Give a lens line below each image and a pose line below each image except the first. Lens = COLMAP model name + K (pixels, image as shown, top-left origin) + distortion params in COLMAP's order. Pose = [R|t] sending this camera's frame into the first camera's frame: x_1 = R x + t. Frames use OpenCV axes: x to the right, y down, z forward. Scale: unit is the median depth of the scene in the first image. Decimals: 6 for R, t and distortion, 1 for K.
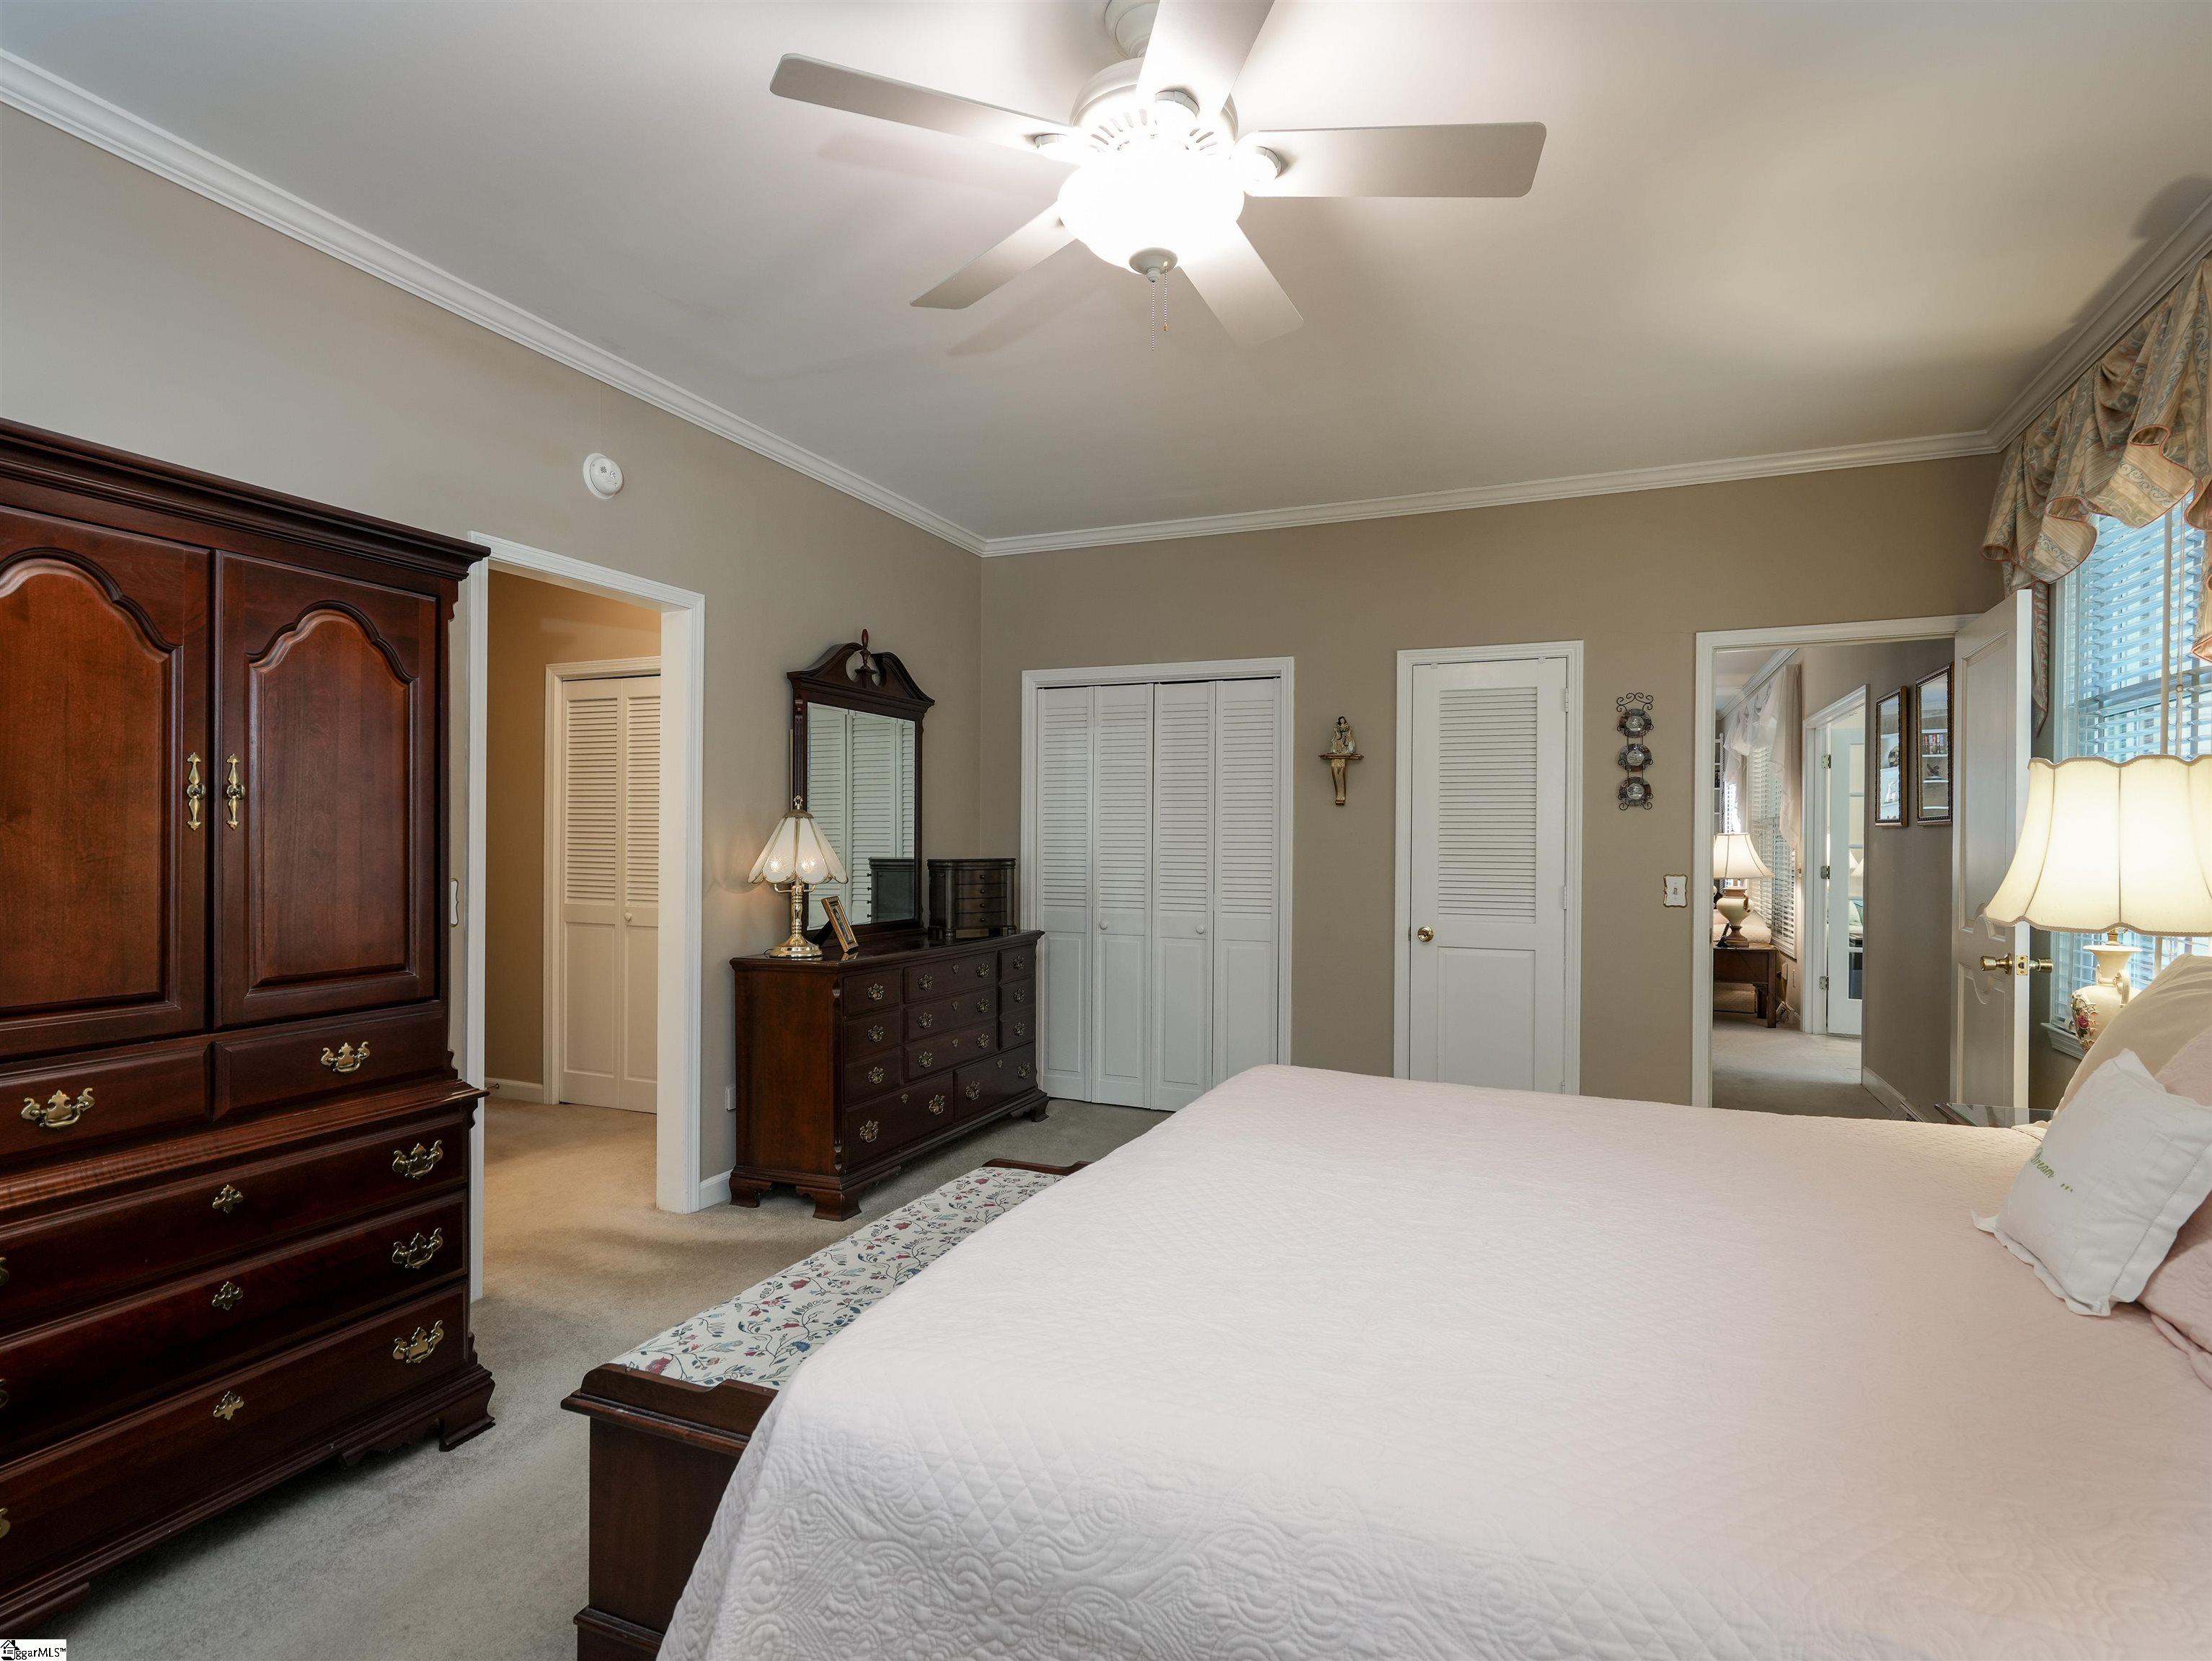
lens RADIAL K [[1156.9, 0, 1111.3], [0, 1156.9, 822.7], [0, 0, 1]] dist [-0.011614, 0.000877]
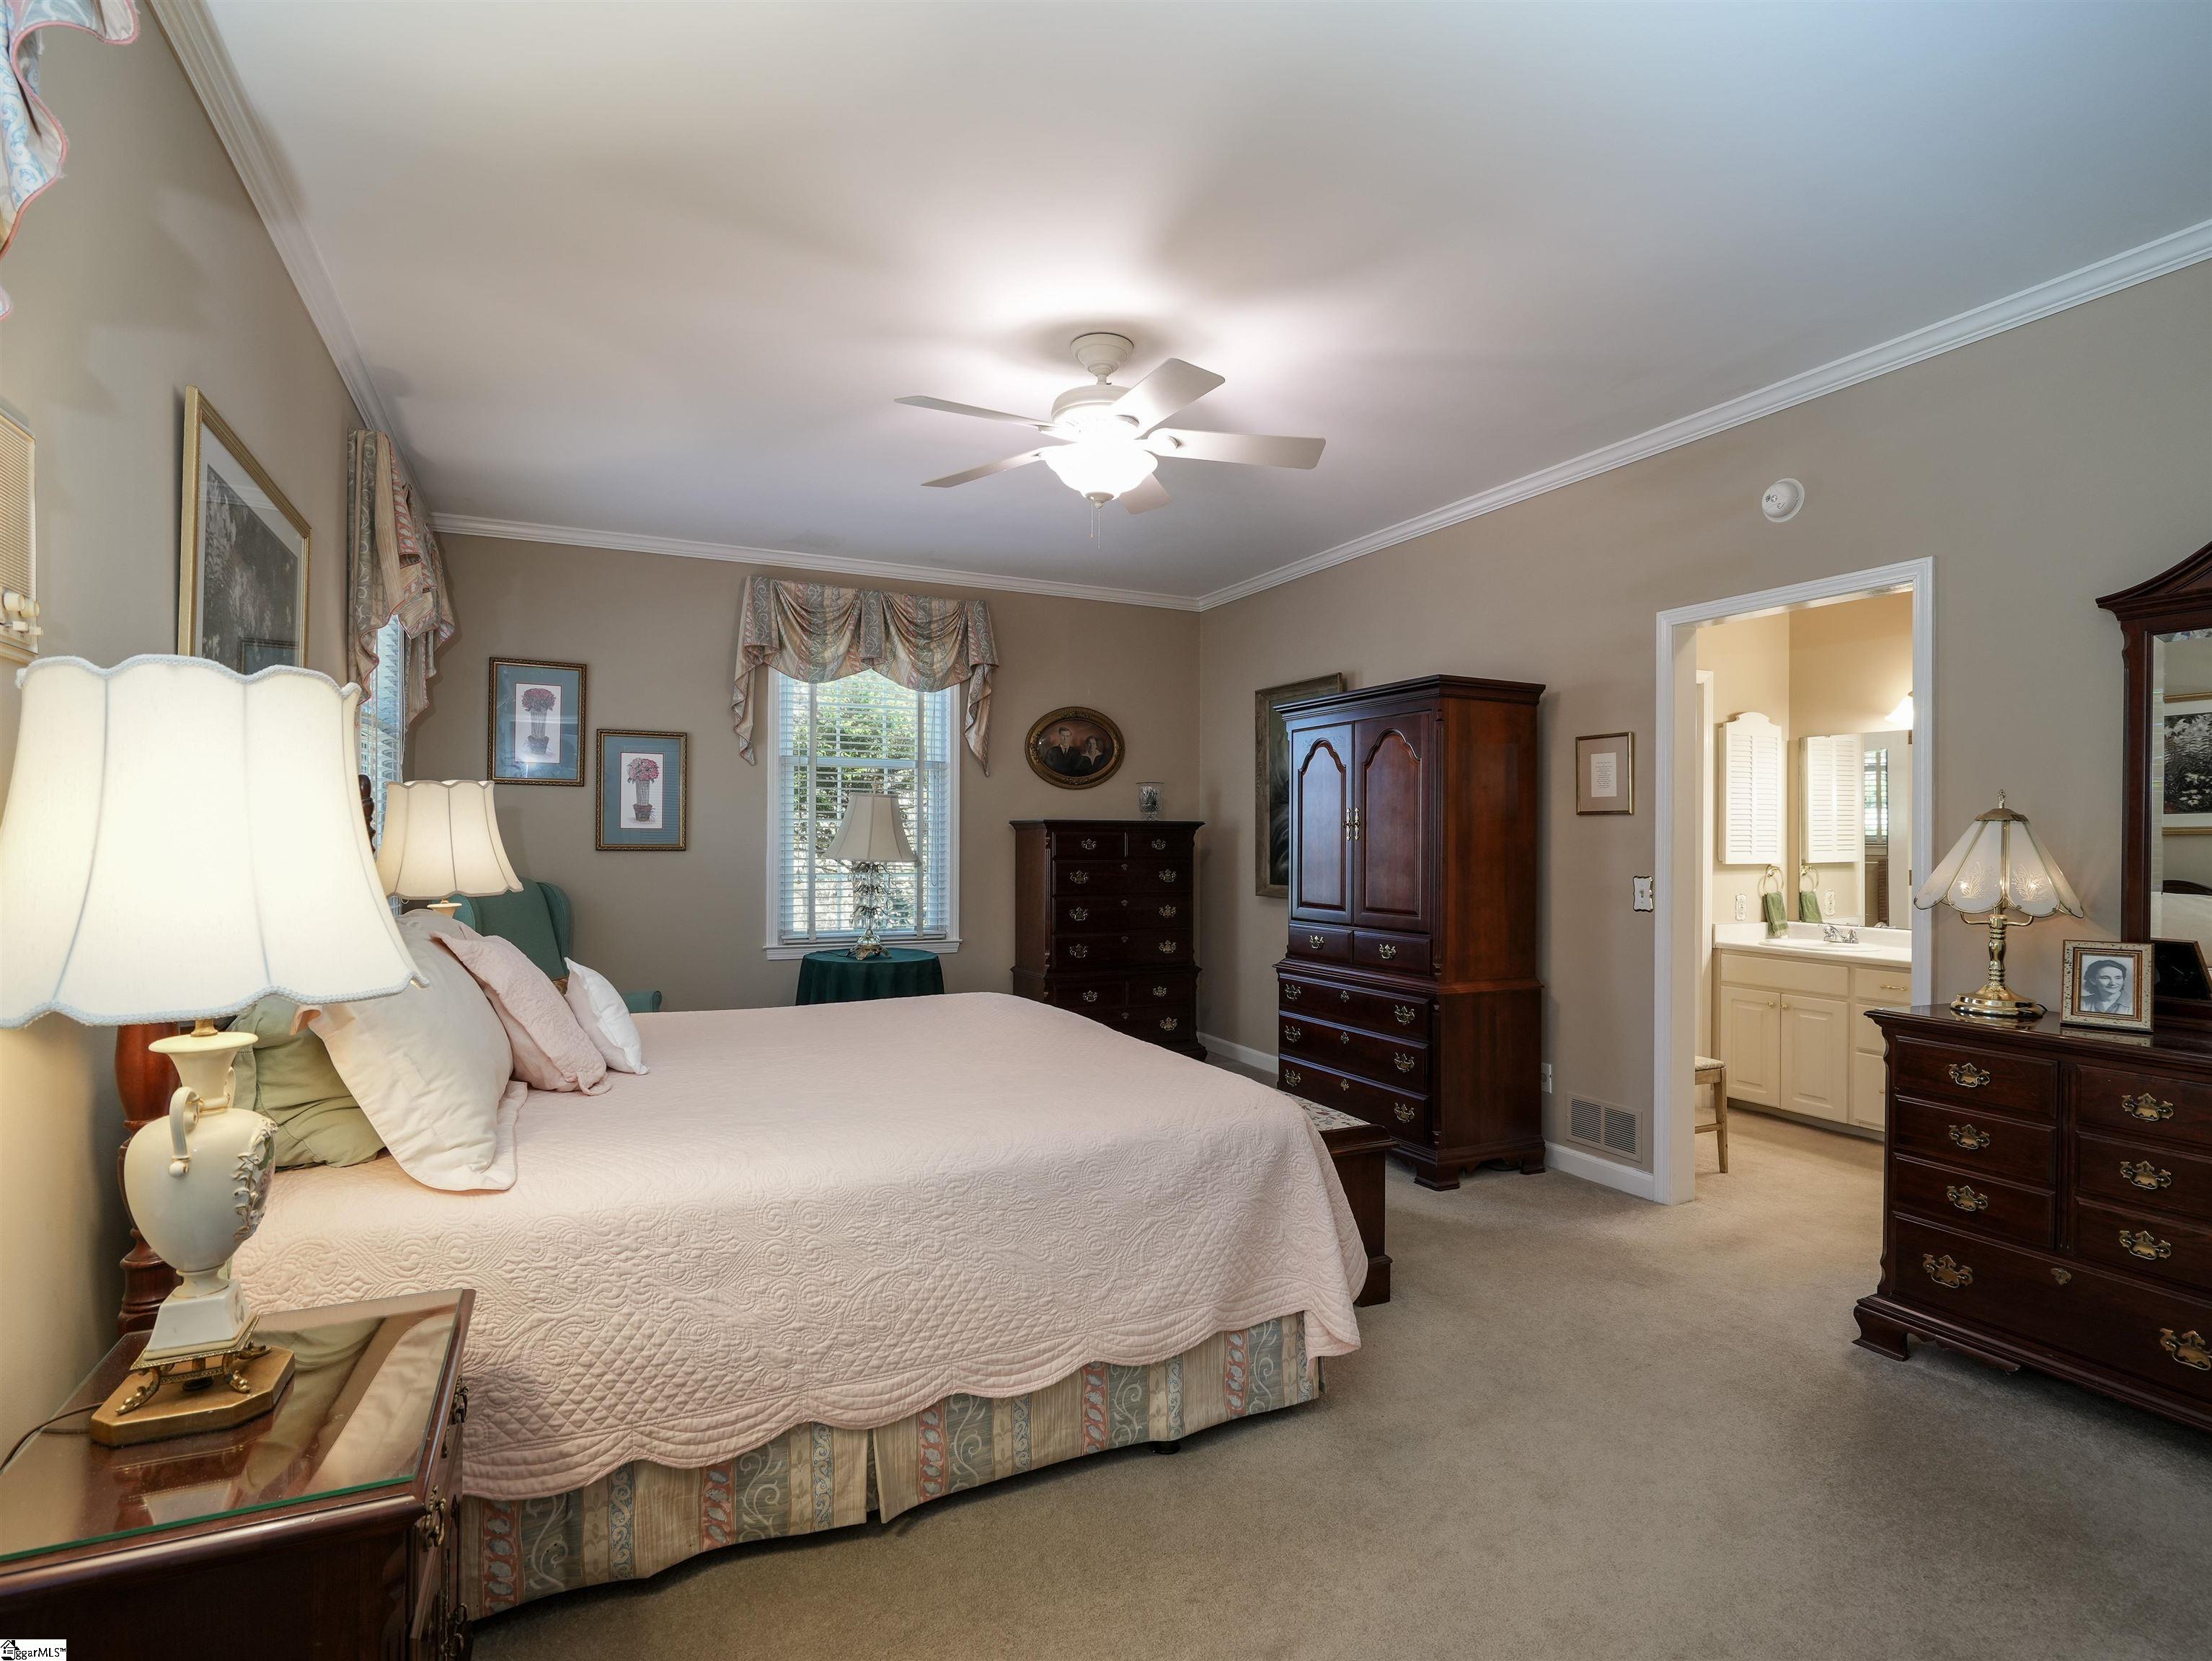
lens RADIAL K [[1156.9, 0, 1111.3], [0, 1156.9, 822.7], [0, 0, 1]] dist [-0.011614, 0.000877]
pose [[-0.661470, -0.012459, -0.749868, 0.658313], [0.002775, 0.999814, -0.019060, 0.009307], [0.749966, -0.014688, -0.661313, 1.106752]]
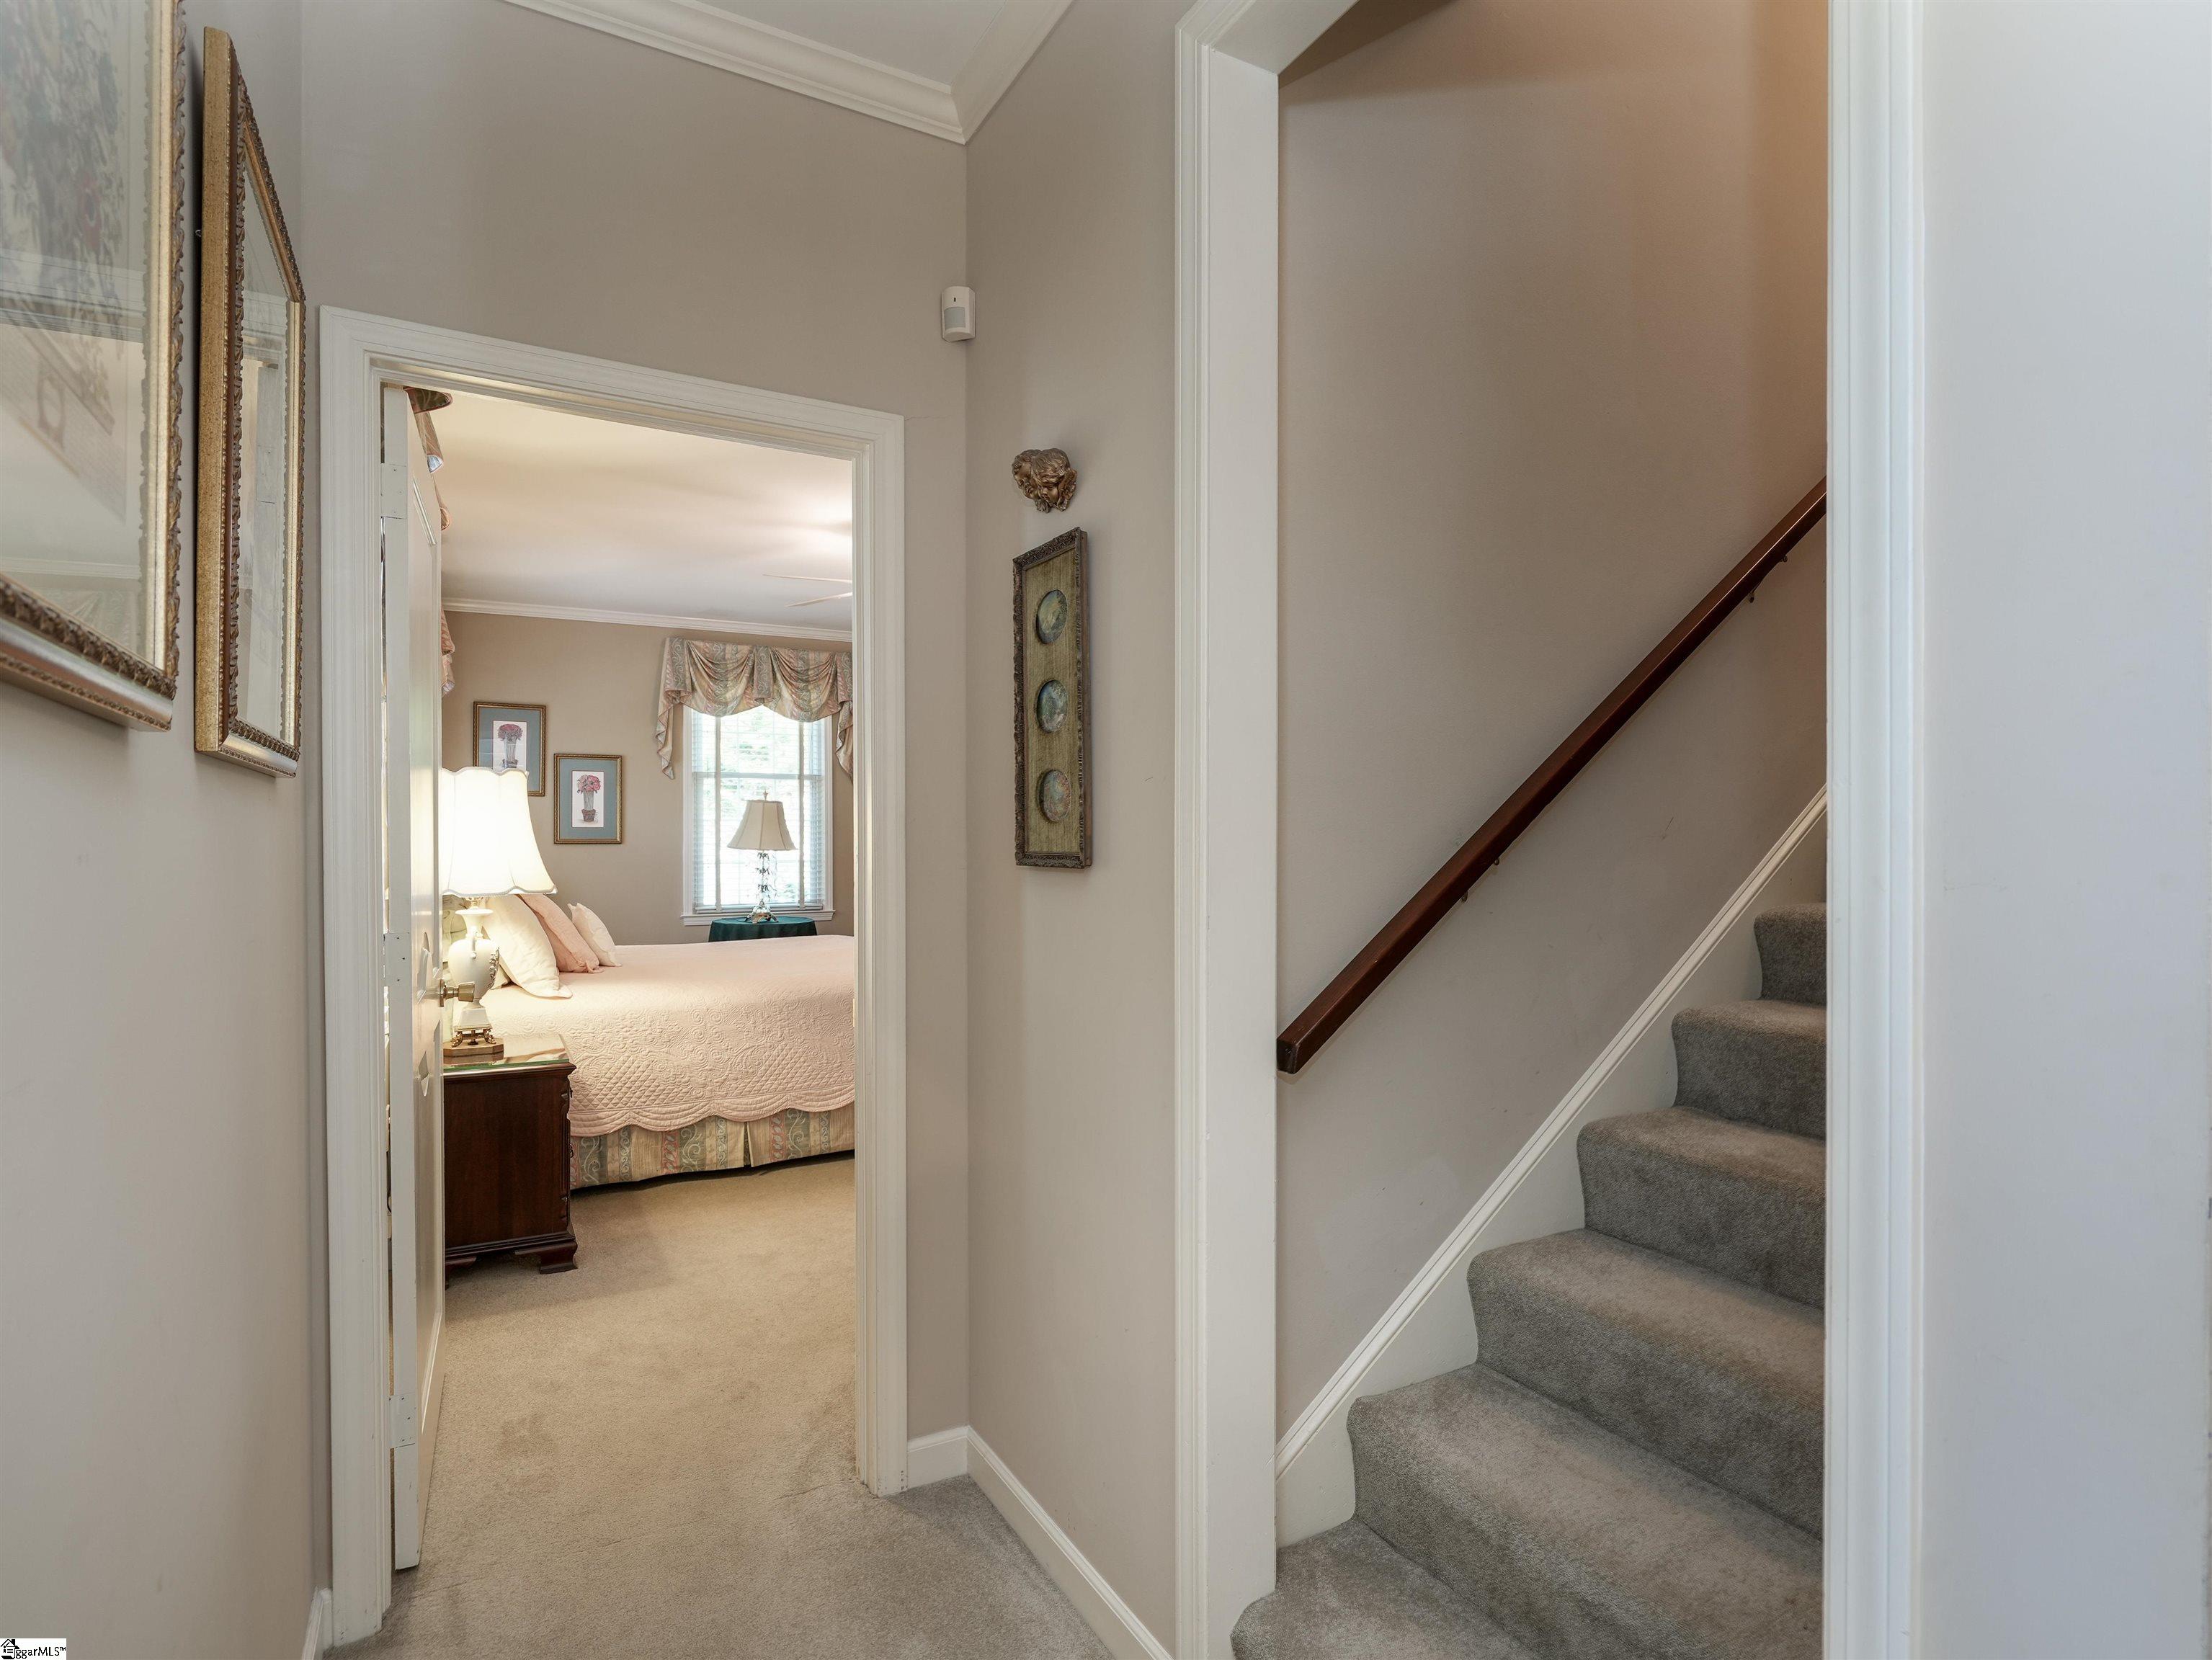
lens RADIAL K [[1156.9, 0, 1111.3], [0, 1156.9, 822.2], [0, 0, 1]] dist [-0.011614, 0.000877]
pose [[-0.605456, -0.005241, -0.795862, 0.955482], [0.009651, 0.999856, -0.013926, 0.014218], [0.795820, -0.016112, -0.605318, 1.555266]]
